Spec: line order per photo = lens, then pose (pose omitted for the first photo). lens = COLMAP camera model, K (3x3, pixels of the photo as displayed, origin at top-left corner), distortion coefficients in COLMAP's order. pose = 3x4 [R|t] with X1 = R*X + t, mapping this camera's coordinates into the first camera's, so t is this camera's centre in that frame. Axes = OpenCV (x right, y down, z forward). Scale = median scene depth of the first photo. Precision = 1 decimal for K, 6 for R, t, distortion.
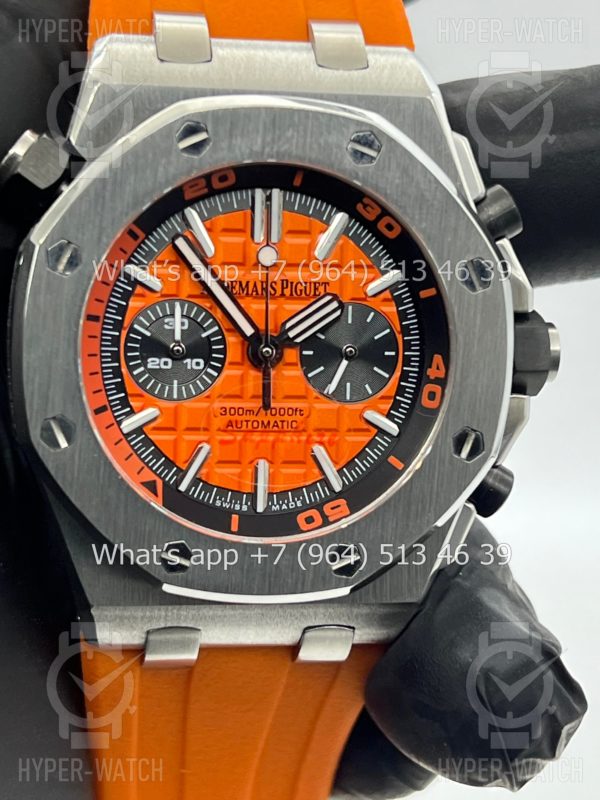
lens RADIAL K [[1880.7, 0, 300.0], [0, 1880.7, 400.0], [0, 0, 1]] dist [0.245258, -0.279265]
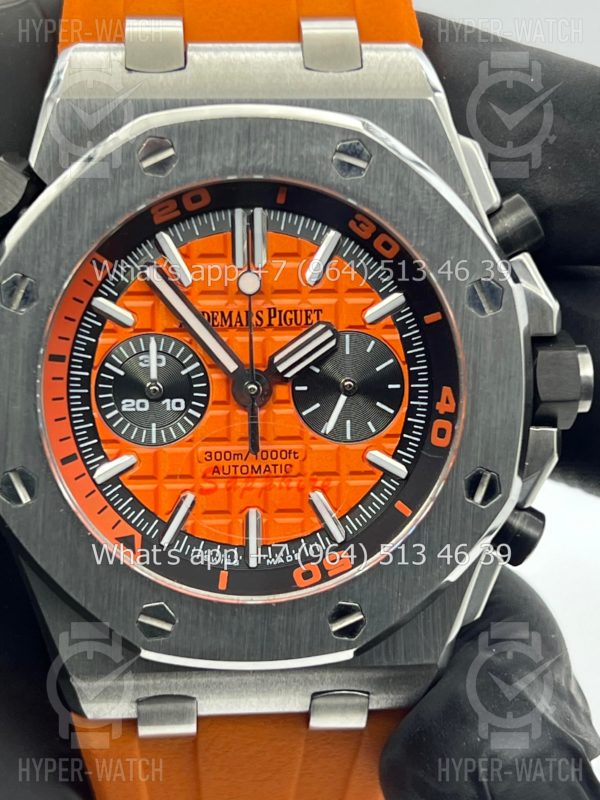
lens RADIAL K [[1880.7, 0, 300.0], [0, 1880.7, 400.0], [0, 0, 1]] dist [0.245258, -0.279265]
pose [[0.994111, -0.026725, -0.105018, 0.098621], [0.026837, 0.999640, -0.000343, -0.019480], [0.104989, -0.002477, 0.994470, 0.108892]]
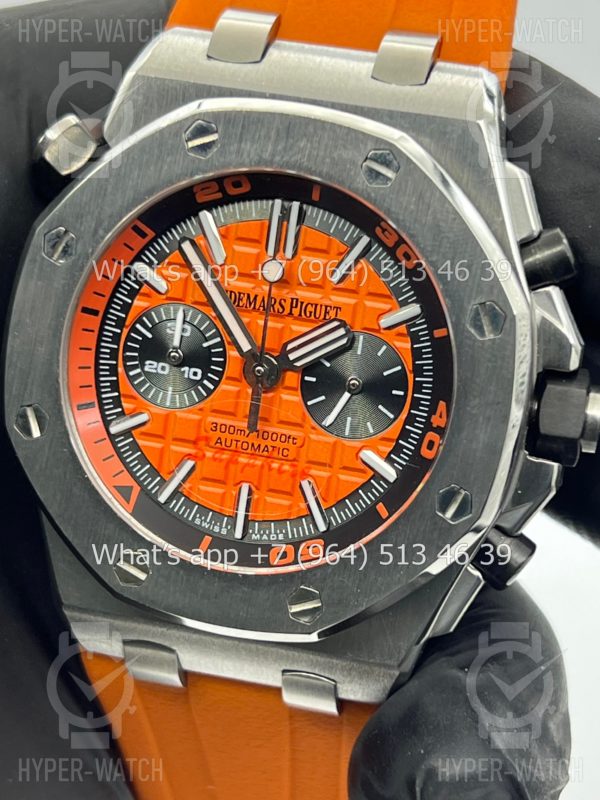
lens RADIAL K [[1880.7, 0, 300.0], [0, 1880.7, 400.0], [0, 0, 1]] dist [0.245258, -0.279265]
pose [[0.923408, 0.144373, -0.355631, 0.337494], [-0.150168, 0.988595, 0.011415, -0.024940], [0.353223, 0.042863, 0.934557, 0.124087]]
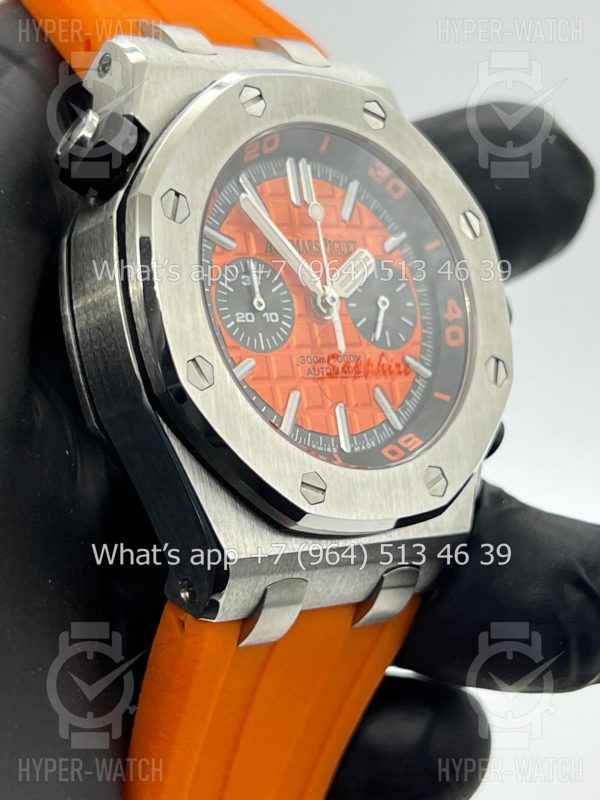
lens RADIAL K [[1880.7, 0, 300.0], [0, 1880.7, 400.0], [0, 0, 1]] dist [0.245258, -0.279265]
pose [[0.862154, -0.094891, 0.497681, -0.564923], [0.218338, 0.955996, -0.195961, 0.232035], [-0.457186, 0.277611, 0.844934, 0.125259]]
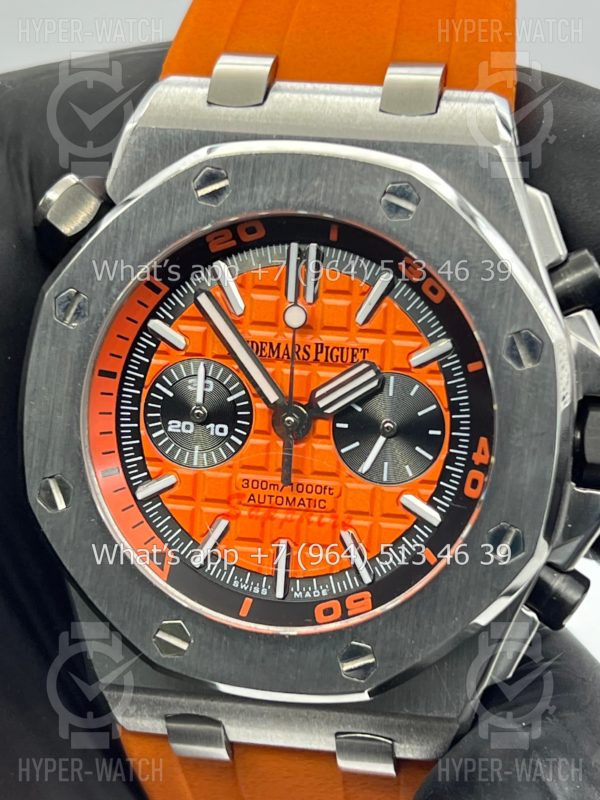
lens RADIAL K [[1880.7, 0, 300.0], [0, 1880.7, 400.0], [0, 0, 1]] dist [0.245258, -0.279265]
pose [[0.939427, 0.057303, -0.337924, 0.291716], [-0.070998, 0.997075, -0.028296, -0.010535], [0.335315, 0.050574, 0.940748, 0.146740]]
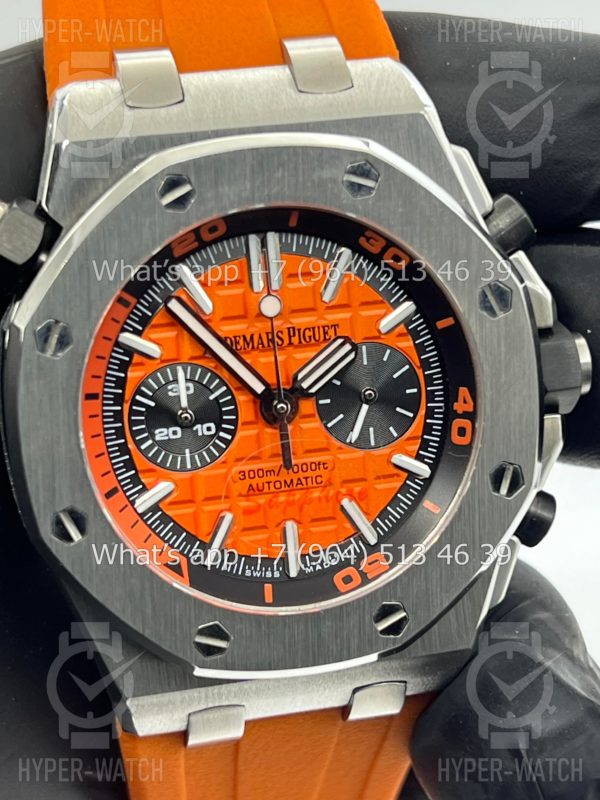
lens RADIAL K [[1880.7, 0, 300.0], [0, 1880.7, 400.0], [0, 0, 1]] dist [0.245258, -0.279265]
pose [[0.993106, -0.116835, 0.009540, -0.016793], [0.116229, 0.991991, 0.049452, -0.074018], [-0.015242, -0.048002, 0.998731, 0.071487]]
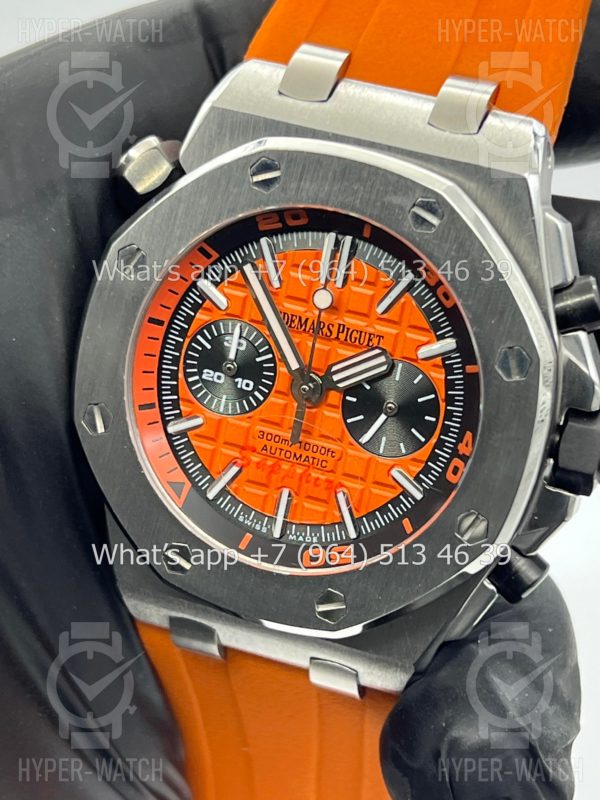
lens RADIAL K [[1880.7, 0, 300.0], [0, 1880.7, 400.0], [0, 0, 1]] dist [0.245258, -0.279265]
pose [[0.883757, 0.234587, -0.404898, 0.396420], [-0.215529, 0.972081, 0.092768, -0.114273], [0.415355, 0.005283, 0.909644, 0.061600]]
